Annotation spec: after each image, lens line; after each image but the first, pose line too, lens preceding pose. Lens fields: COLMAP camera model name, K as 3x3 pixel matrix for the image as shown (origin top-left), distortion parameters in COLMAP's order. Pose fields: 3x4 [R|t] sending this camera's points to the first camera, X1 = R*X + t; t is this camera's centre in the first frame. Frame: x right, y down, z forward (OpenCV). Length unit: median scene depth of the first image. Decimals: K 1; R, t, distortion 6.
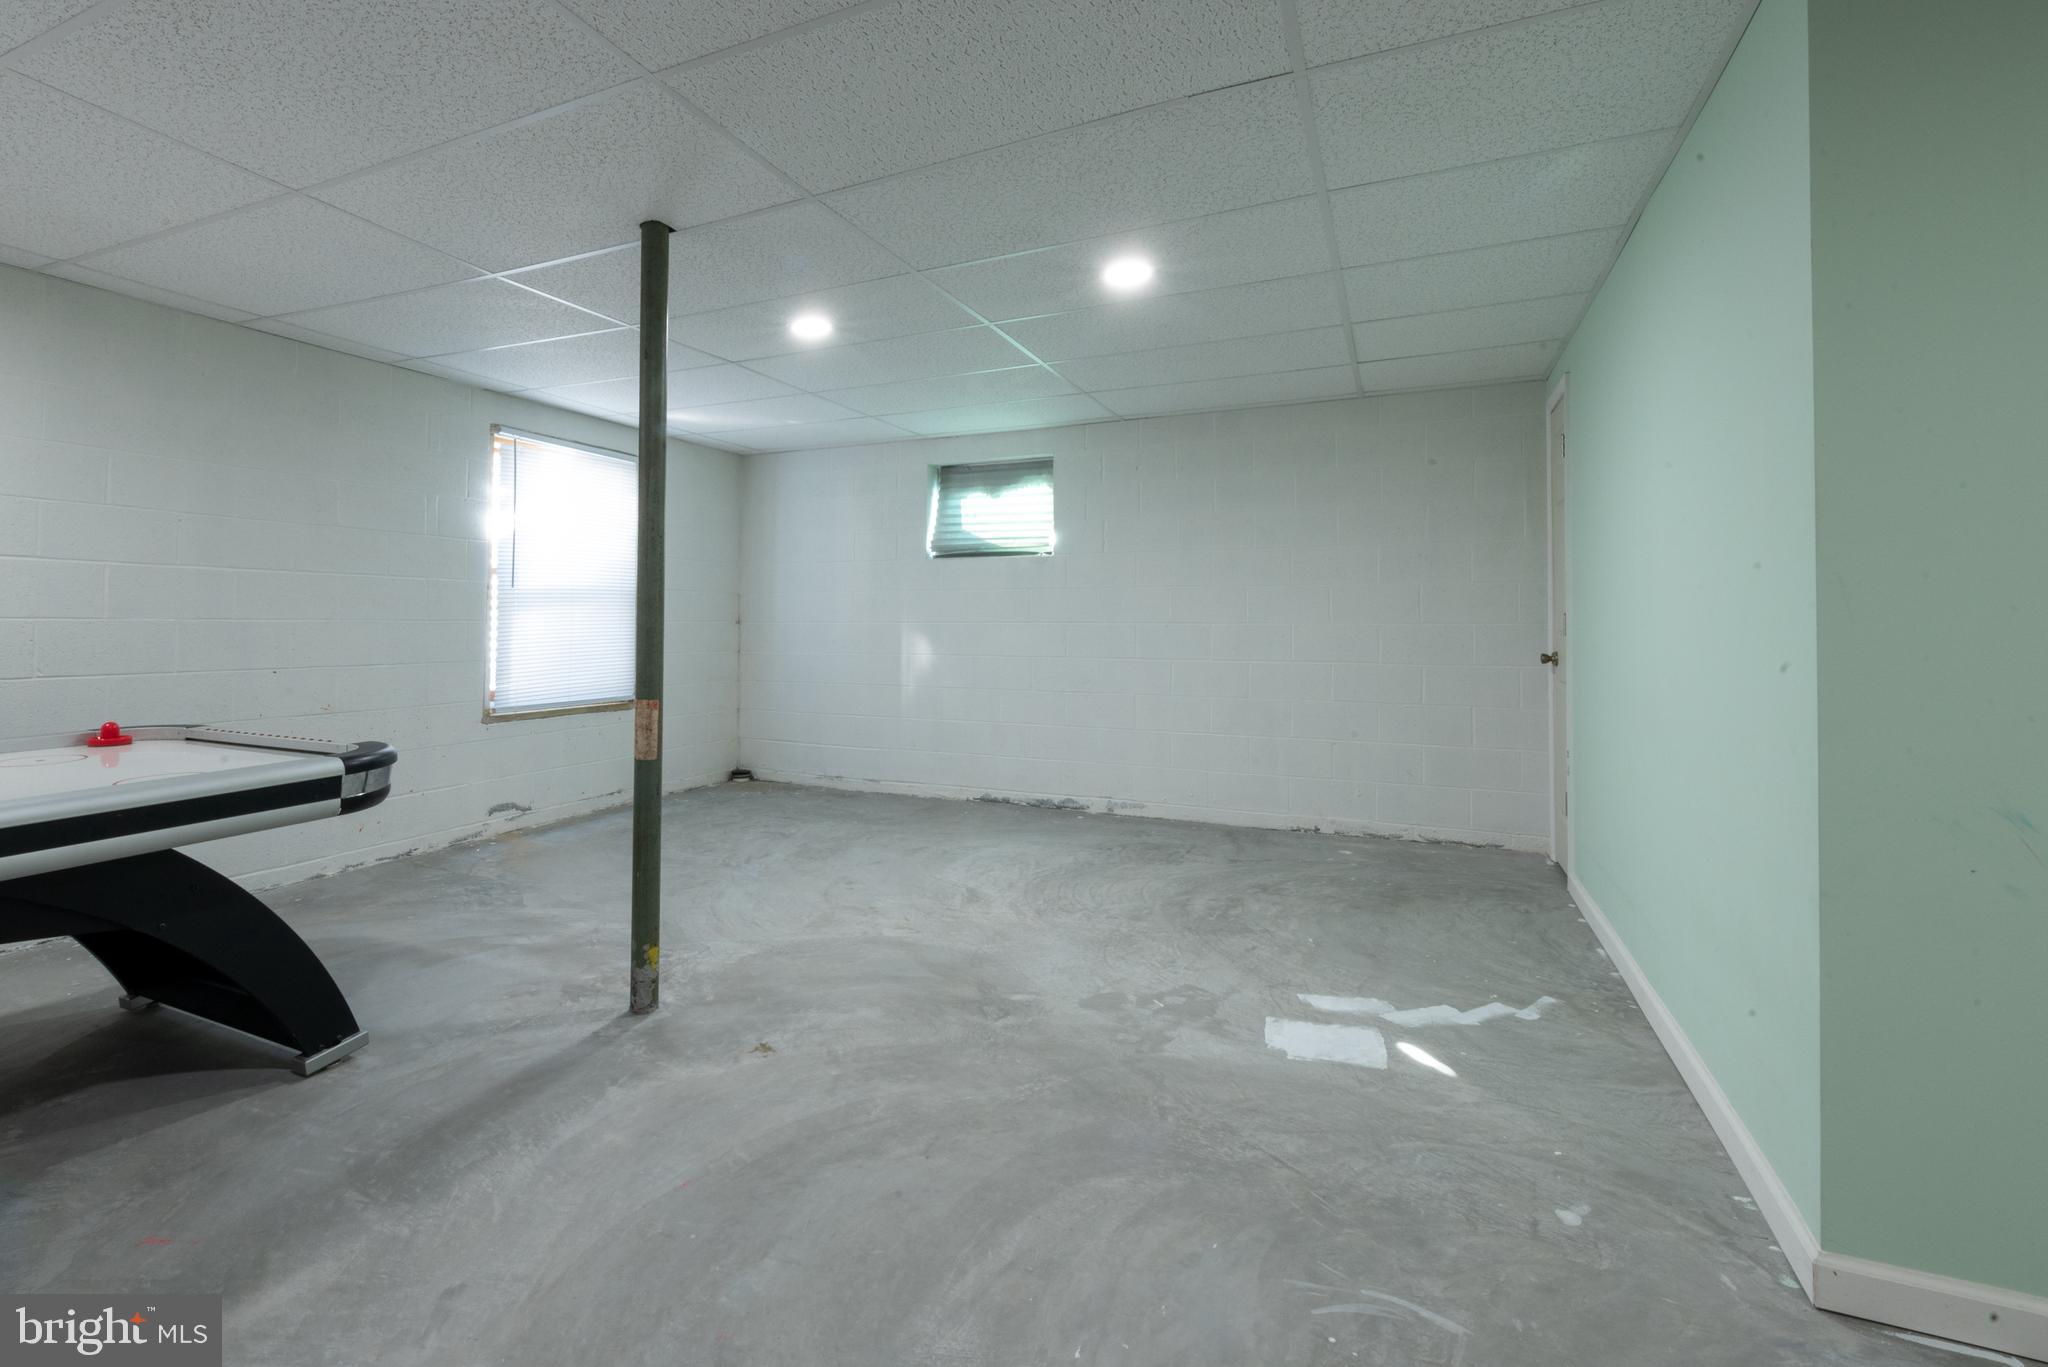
lens RADIAL K [[1017.9, 0, 1048.8], [0, 1017.9, 641.7], [0, 0, 1]] dist [0.002531, -0.001251]
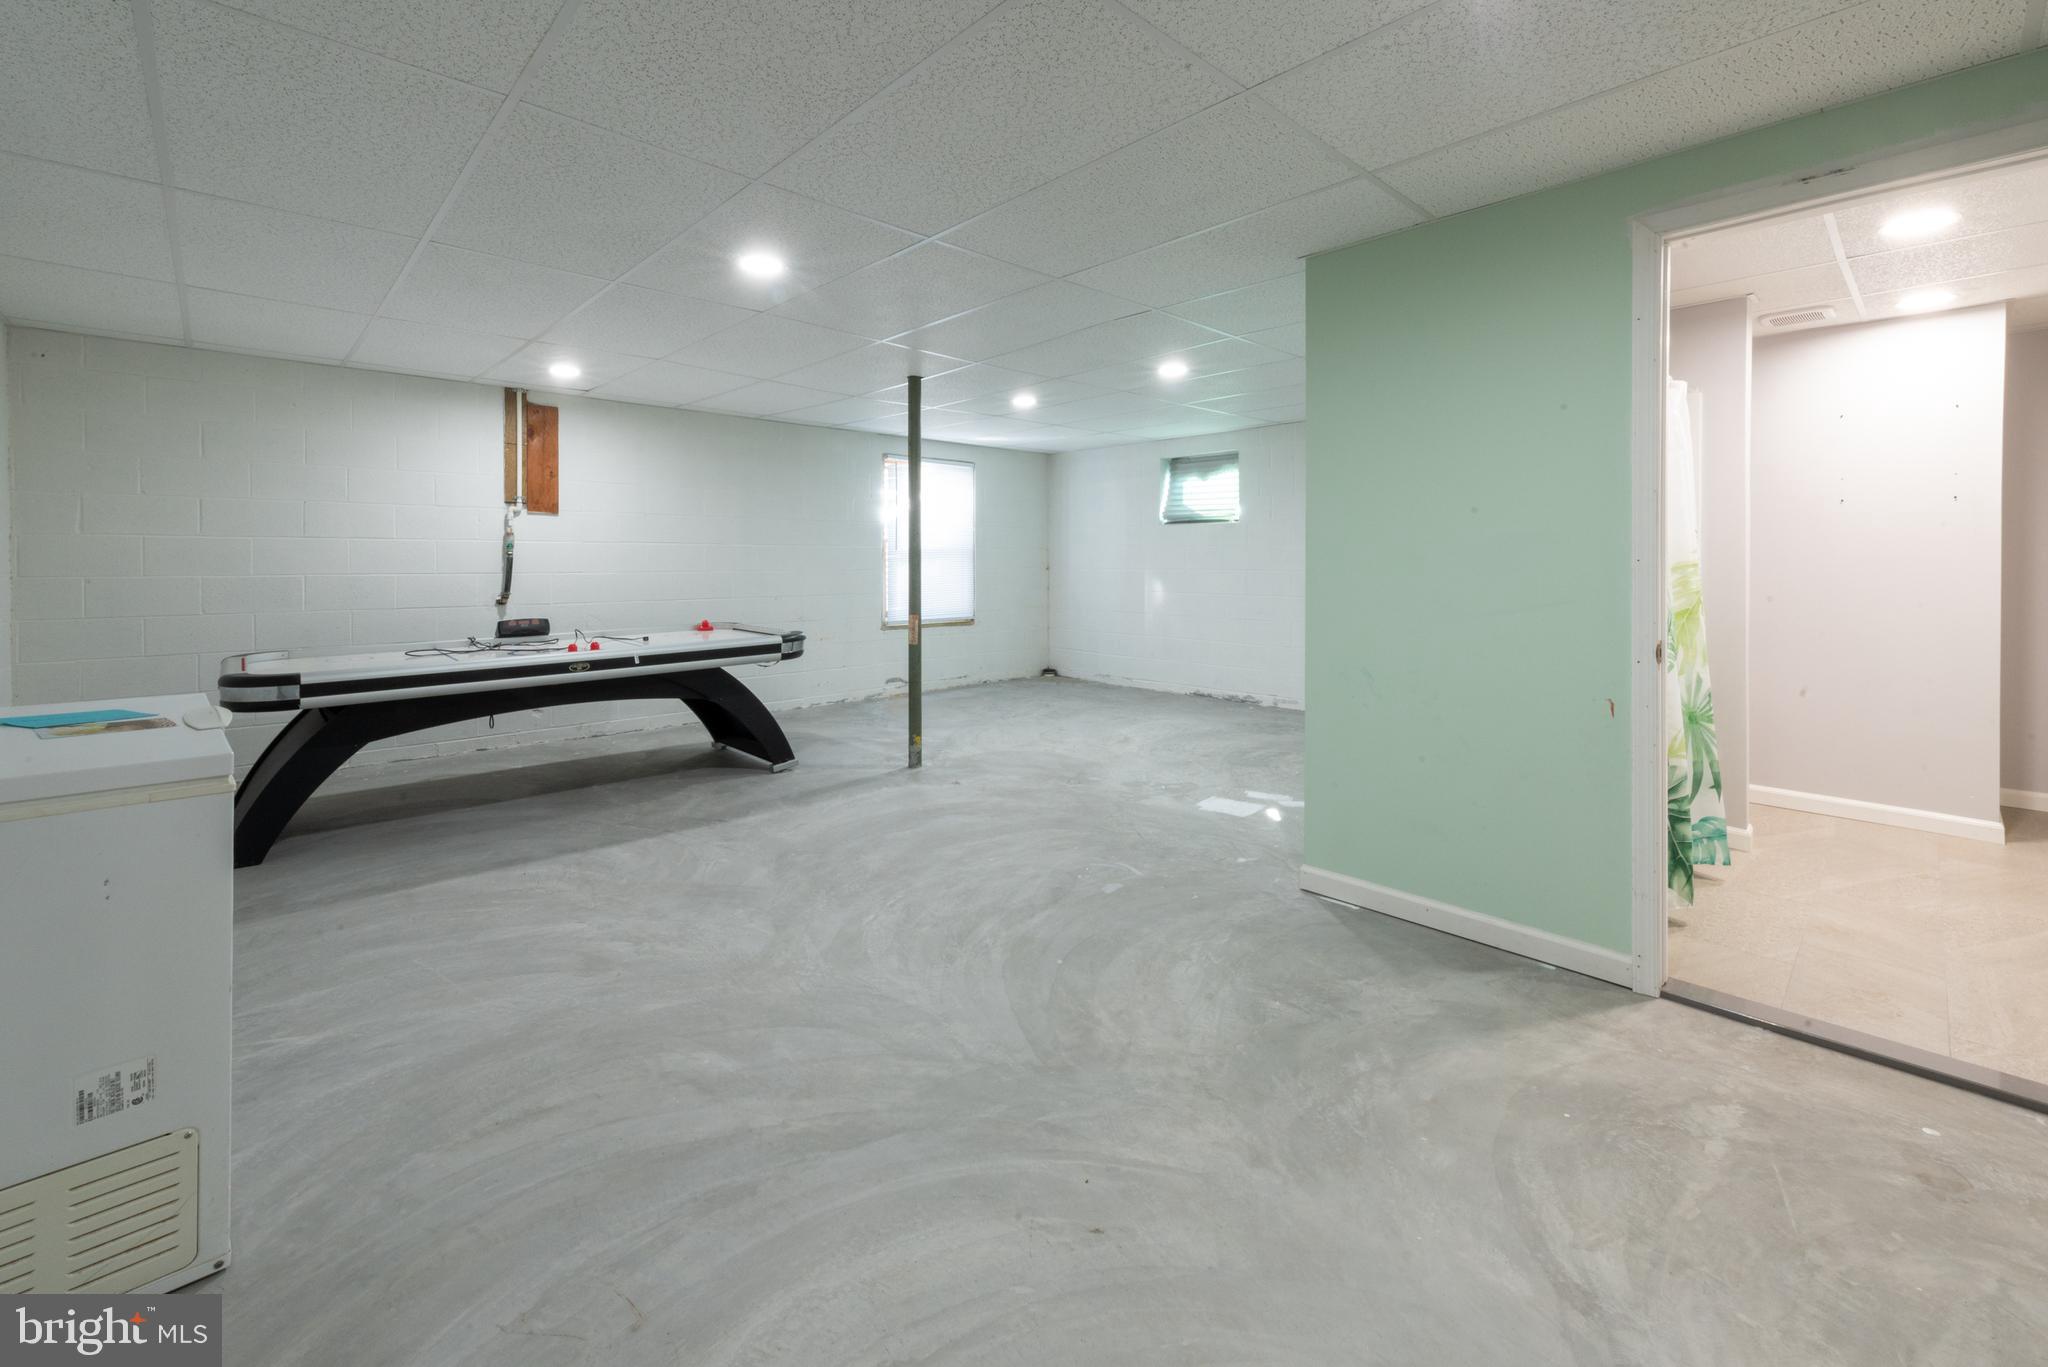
lens RADIAL K [[795.7, 0, 1032.3], [0, 795.7, 647.3], [0, 0, 1]] dist [0.000159, -0.000123]
pose [[0.933742, 0.033439, -0.356382, 0.158998], [-0.003672, 0.996469, 0.083879, -0.004504], [0.357928, -0.077013, 0.930568, -0.158116]]
